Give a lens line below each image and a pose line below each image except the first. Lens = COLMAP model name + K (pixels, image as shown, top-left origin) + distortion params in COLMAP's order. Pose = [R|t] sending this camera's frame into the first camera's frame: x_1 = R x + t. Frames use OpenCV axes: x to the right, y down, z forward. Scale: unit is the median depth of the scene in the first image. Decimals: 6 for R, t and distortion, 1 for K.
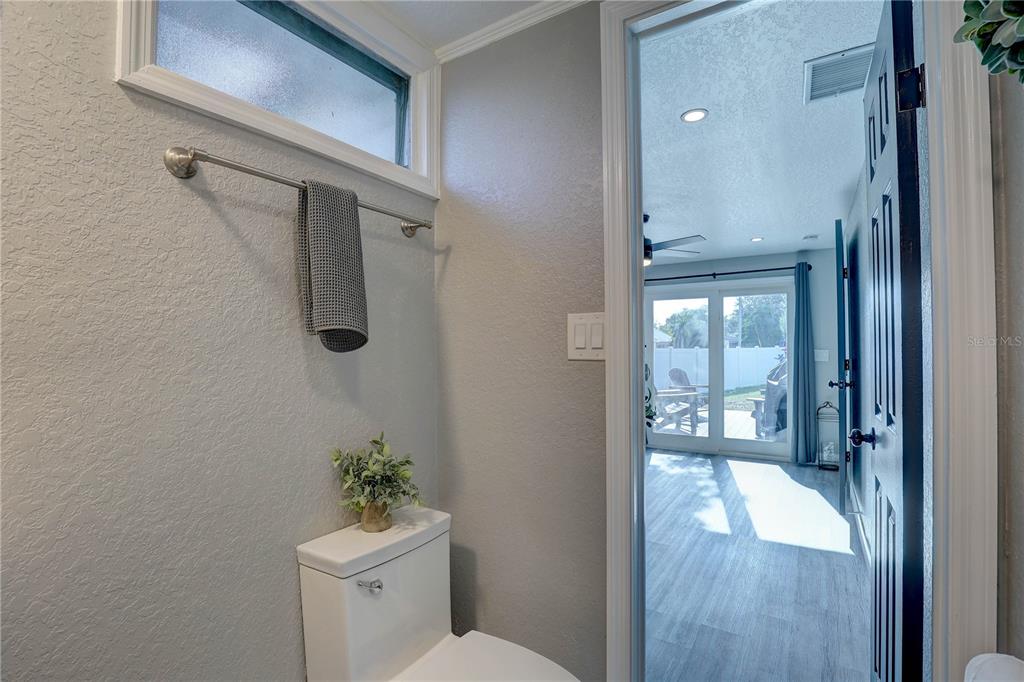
lens RADIAL K [[468.1, 0, 517.8], [0, 468.1, 344.6], [0, 0, 1]] dist [-0.035972, 0.007245]
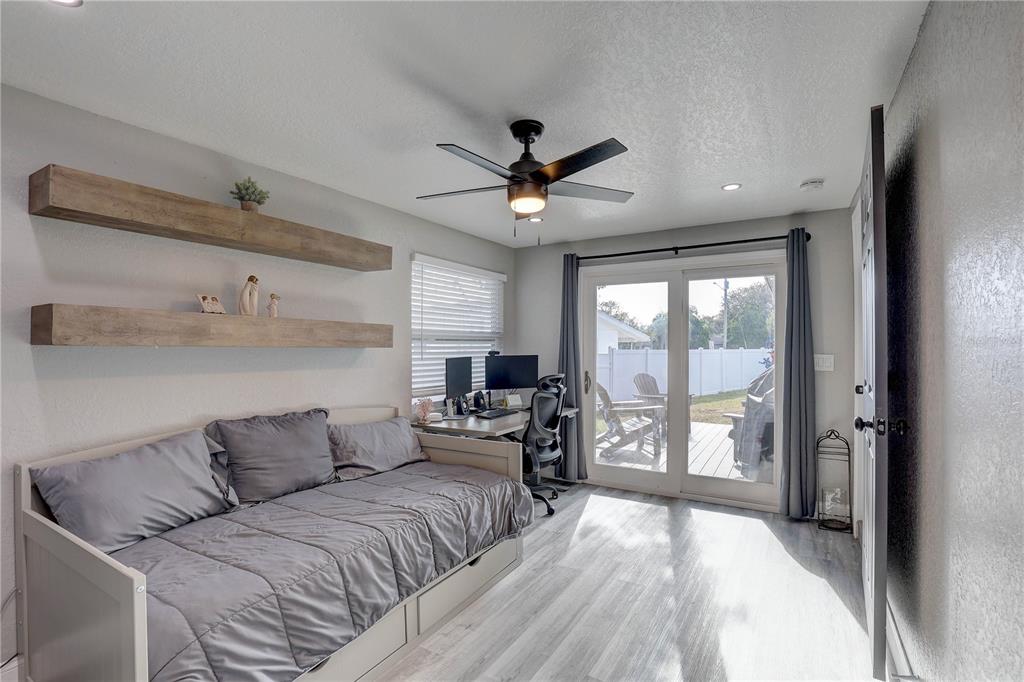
lens RADIAL K [[468.1, 0, 517.8], [0, 468.1, 344.6], [0, 0, 1]] dist [-0.035972, 0.007245]
pose [[0.999693, 0.008278, 0.023358, 0.161555], [-0.008318, 0.999964, 0.001618, -0.000966], [-0.023343, -0.001811, 0.999726, 0.282746]]
